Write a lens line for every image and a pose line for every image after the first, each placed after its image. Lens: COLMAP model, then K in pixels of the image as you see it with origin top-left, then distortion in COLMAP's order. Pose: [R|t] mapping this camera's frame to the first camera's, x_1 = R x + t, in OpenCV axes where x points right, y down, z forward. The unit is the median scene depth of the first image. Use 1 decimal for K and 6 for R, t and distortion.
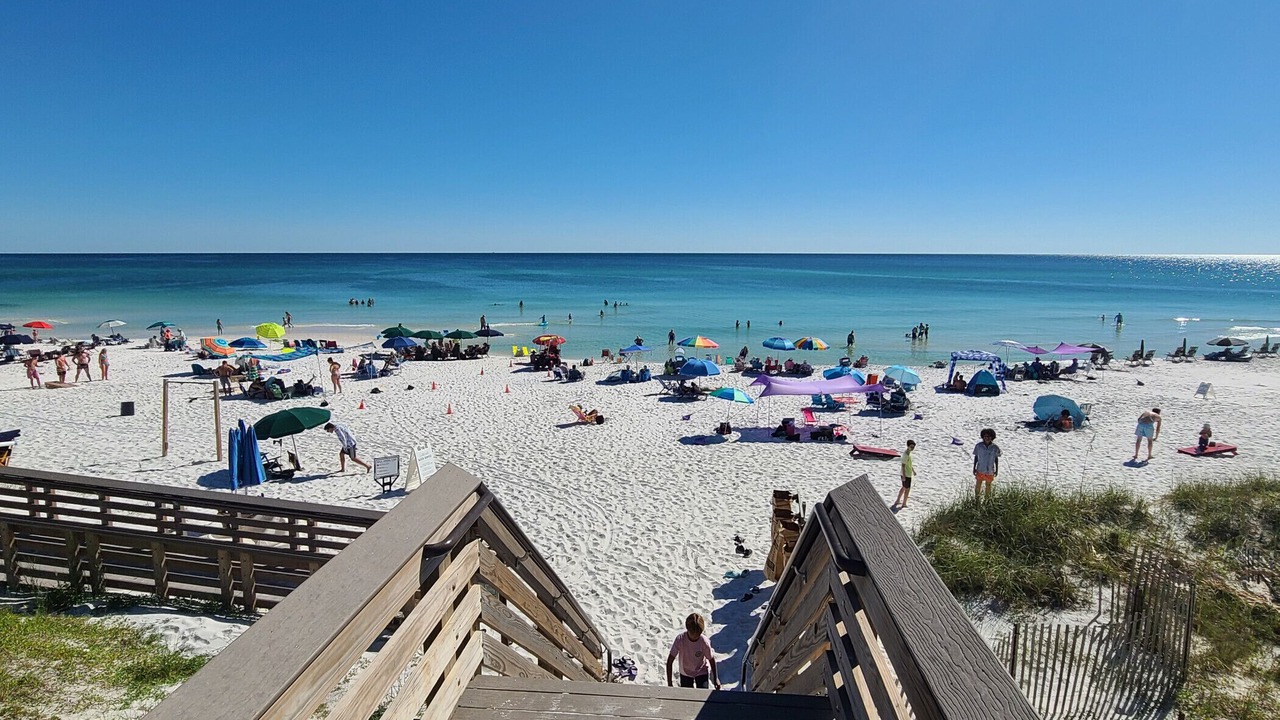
lens RADIAL K [[612.0, 0, 633.7], [0, 612.0, 334.0], [0, 0, 1]] dist [-0.000882, -0.001269]
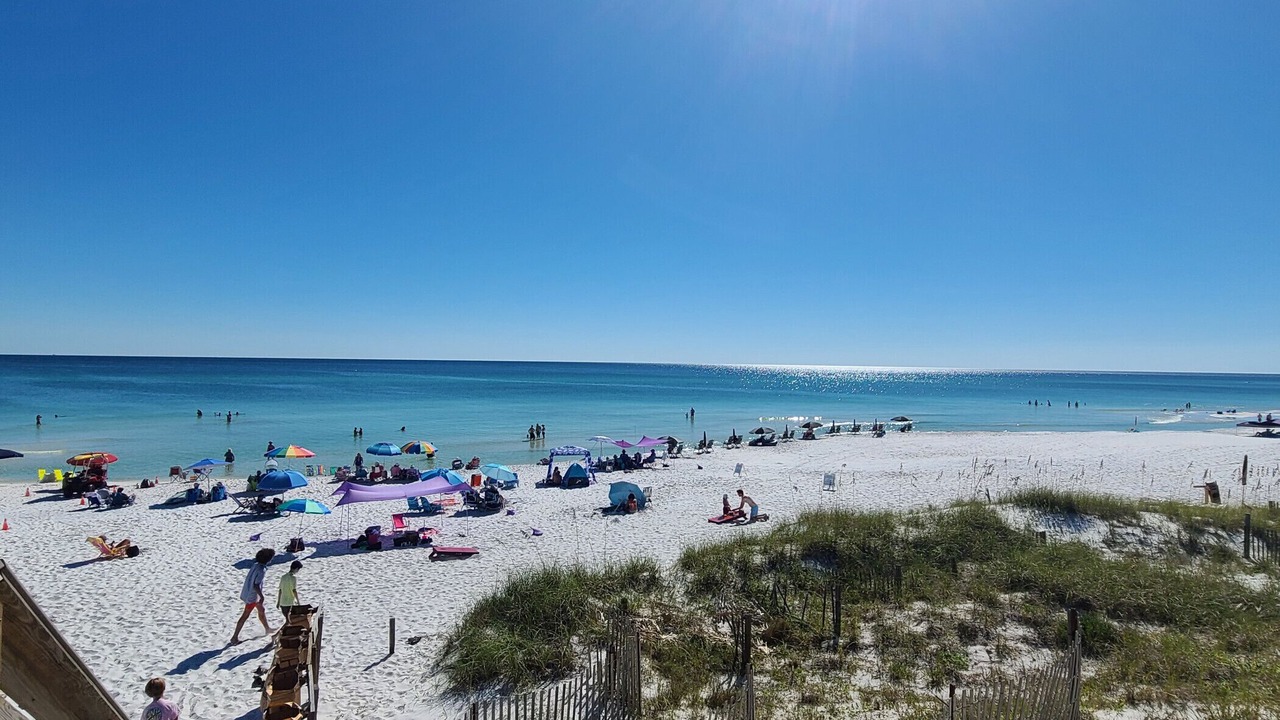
lens RADIAL K [[612.0, 0, 633.7], [0, 612.0, 334.0], [0, 0, 1]] dist [-0.000882, -0.001269]
pose [[0.906816, 0.029342, 0.420505, 0.191216], [0.047258, 0.984209, -0.170586, 0.021125], [-0.418870, 0.174562, 0.891109, -0.074265]]
